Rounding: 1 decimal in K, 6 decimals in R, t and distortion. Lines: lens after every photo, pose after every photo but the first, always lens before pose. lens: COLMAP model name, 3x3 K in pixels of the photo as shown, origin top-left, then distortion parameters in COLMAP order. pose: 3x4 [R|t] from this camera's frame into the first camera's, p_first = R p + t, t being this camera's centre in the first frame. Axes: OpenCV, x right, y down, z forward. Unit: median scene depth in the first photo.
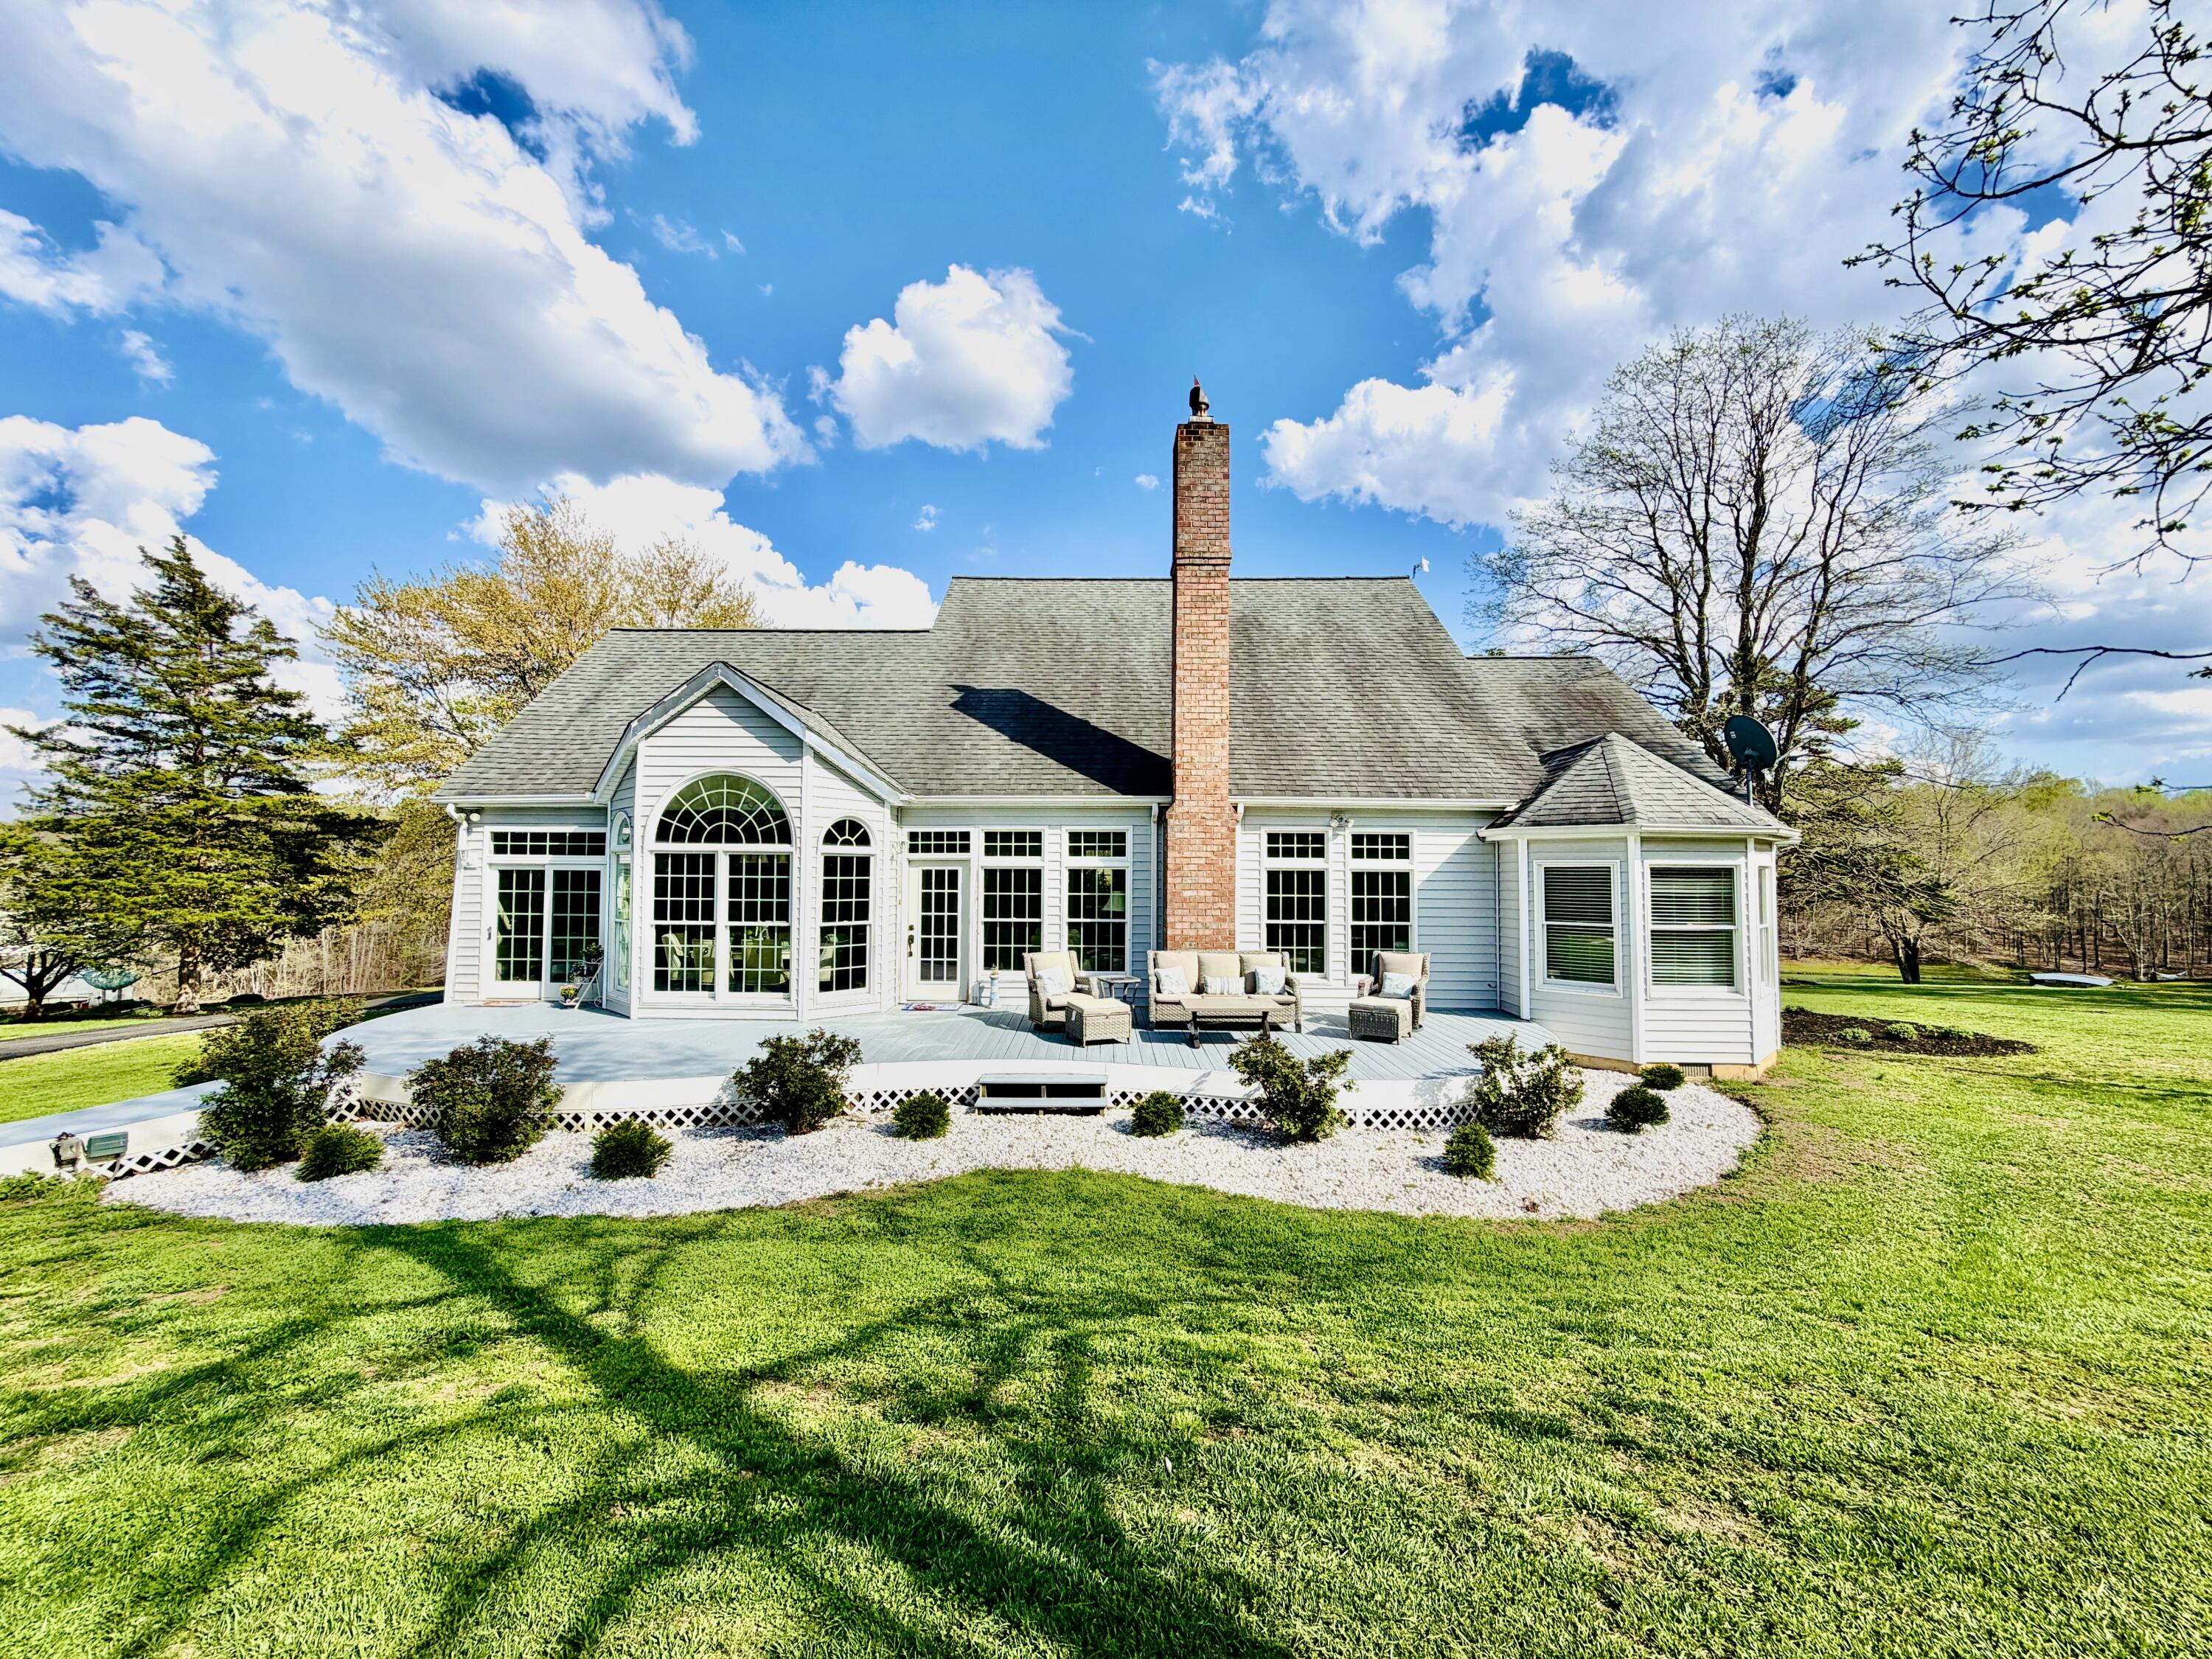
lens RADIAL K [[884.6, 0, 1106.0], [0, 884.6, 829.5], [0, 0, 1]] dist [0.014784, 0.000017]
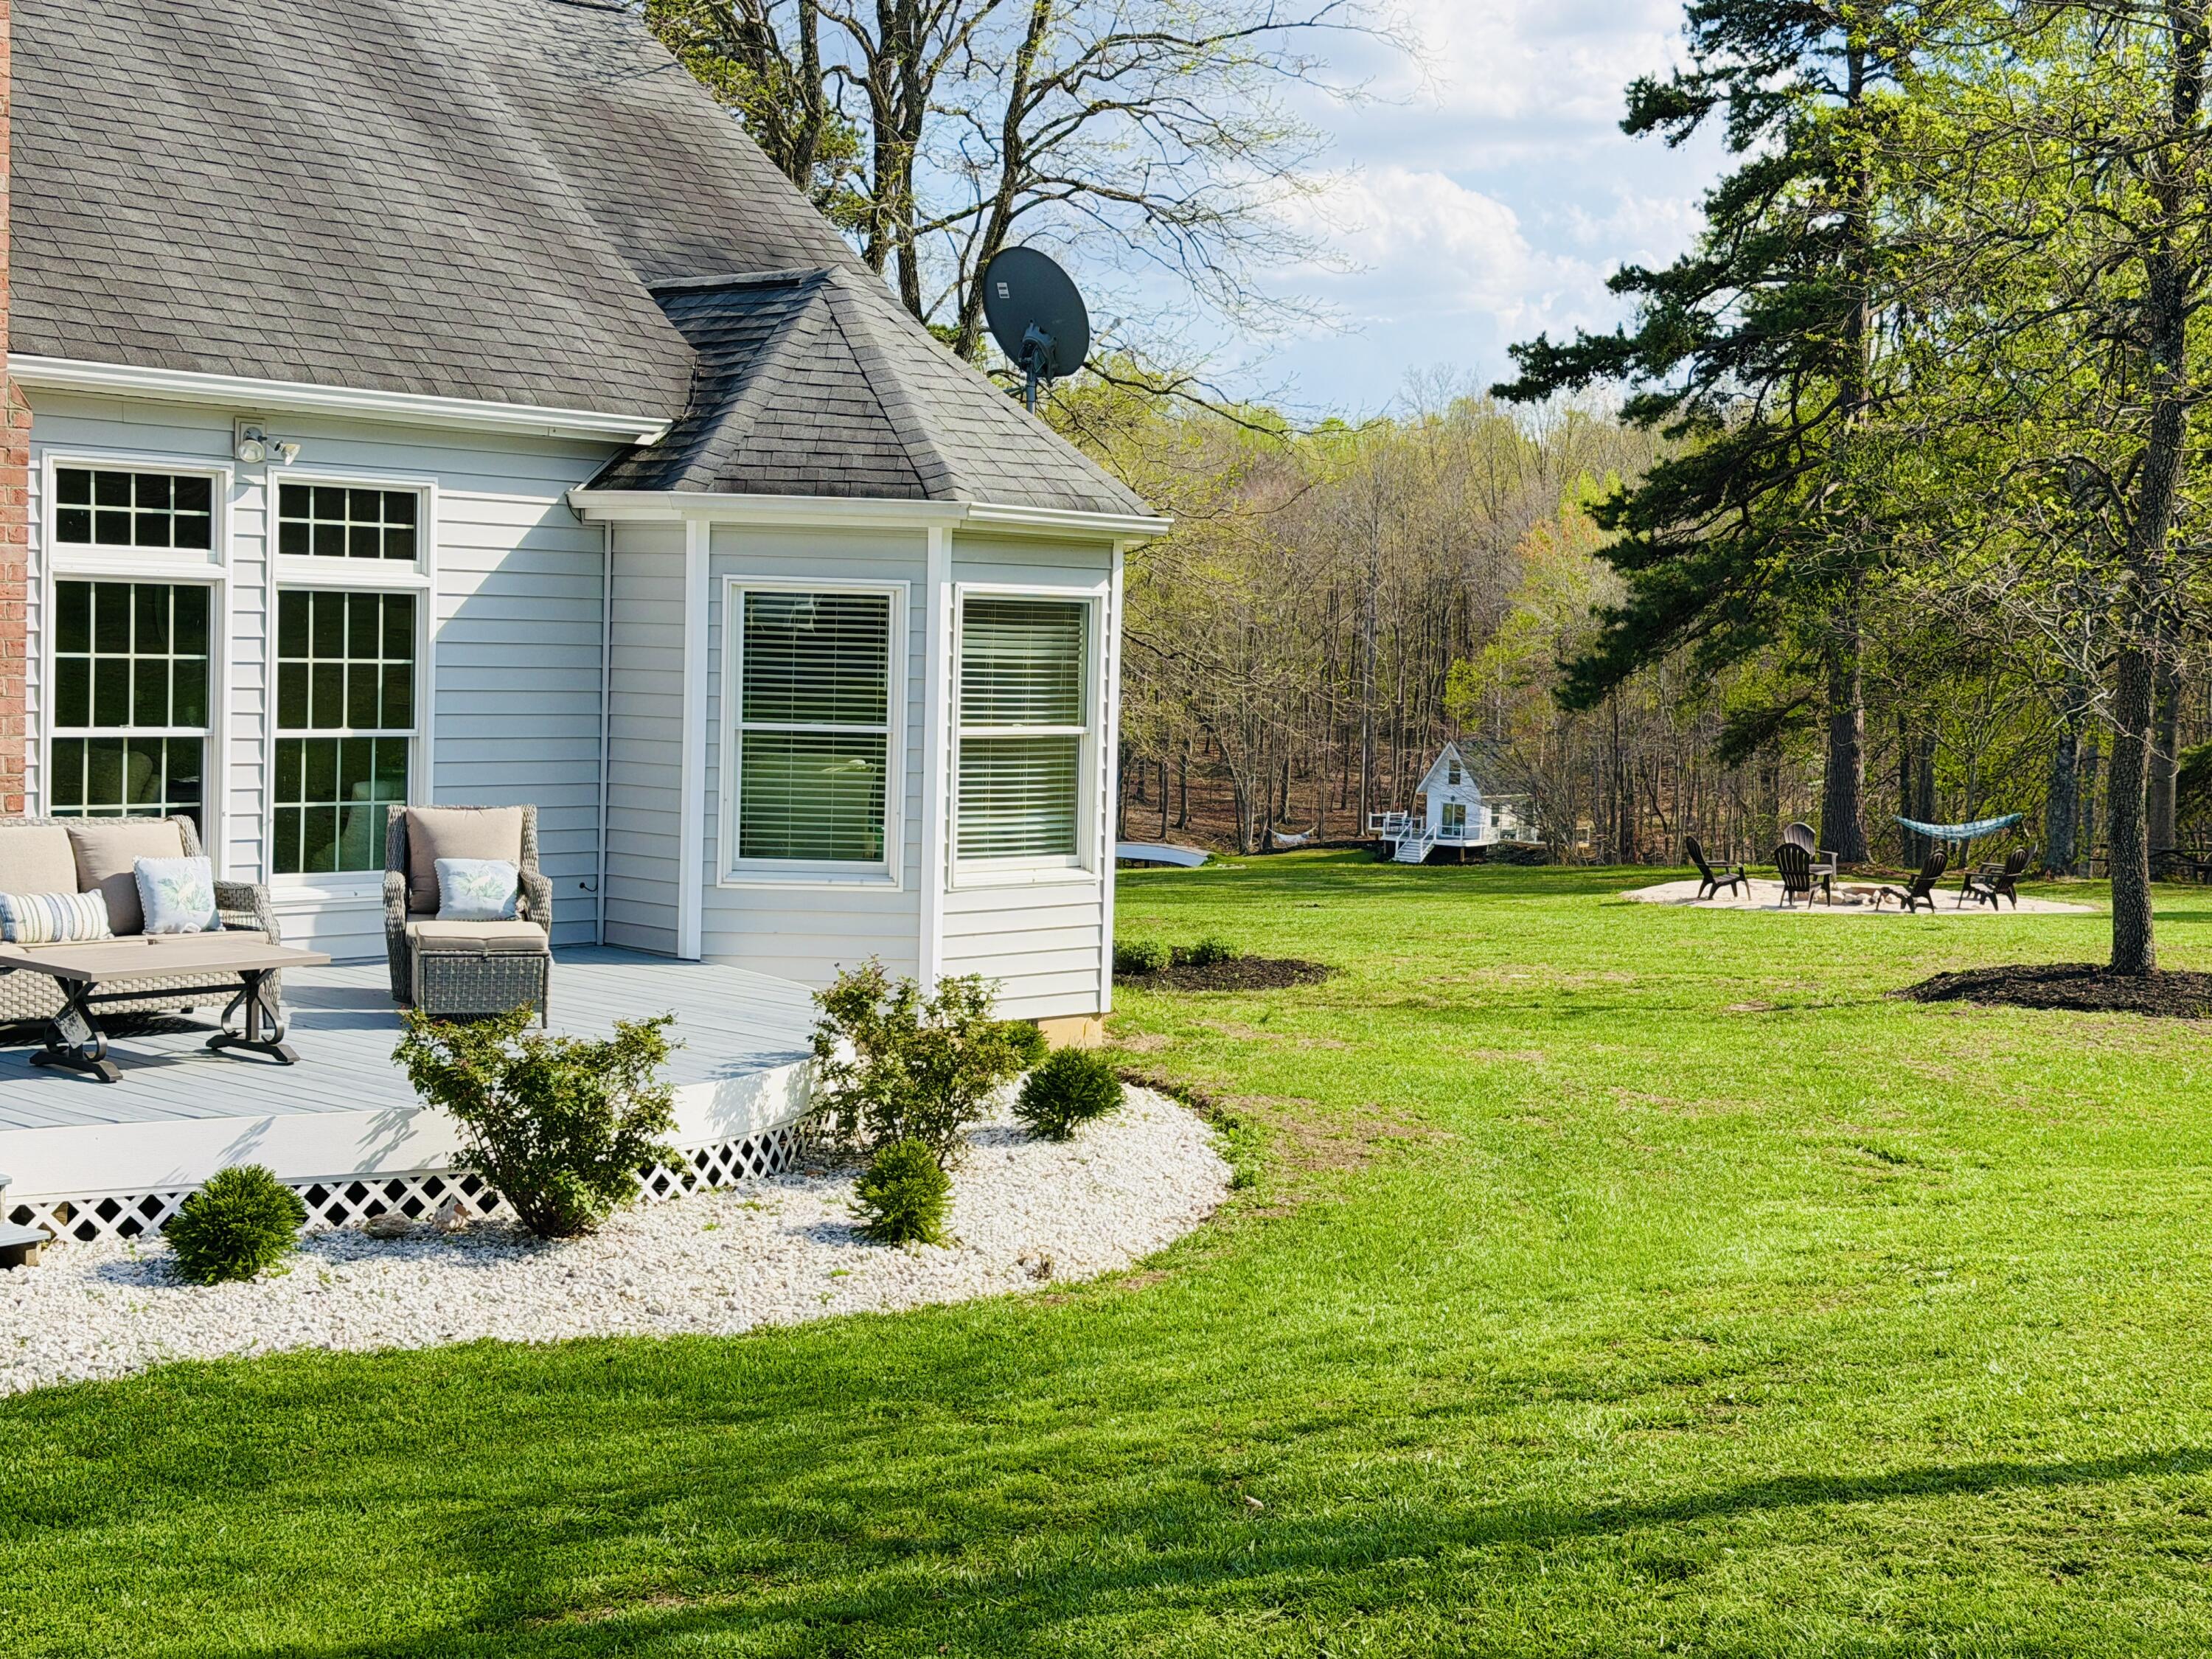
lens RADIAL K [[3147.1, 0, 1106.0], [0, 3147.1, 829.5], [0, 0, 1]] dist [0.027826, 0.028154]
pose [[0.676608, -0.032479, 0.735627, -0.476147], [-0.062360, 0.992910, 0.101195, -0.006563], [-0.733698, -0.114343, 0.669786, -0.118248]]
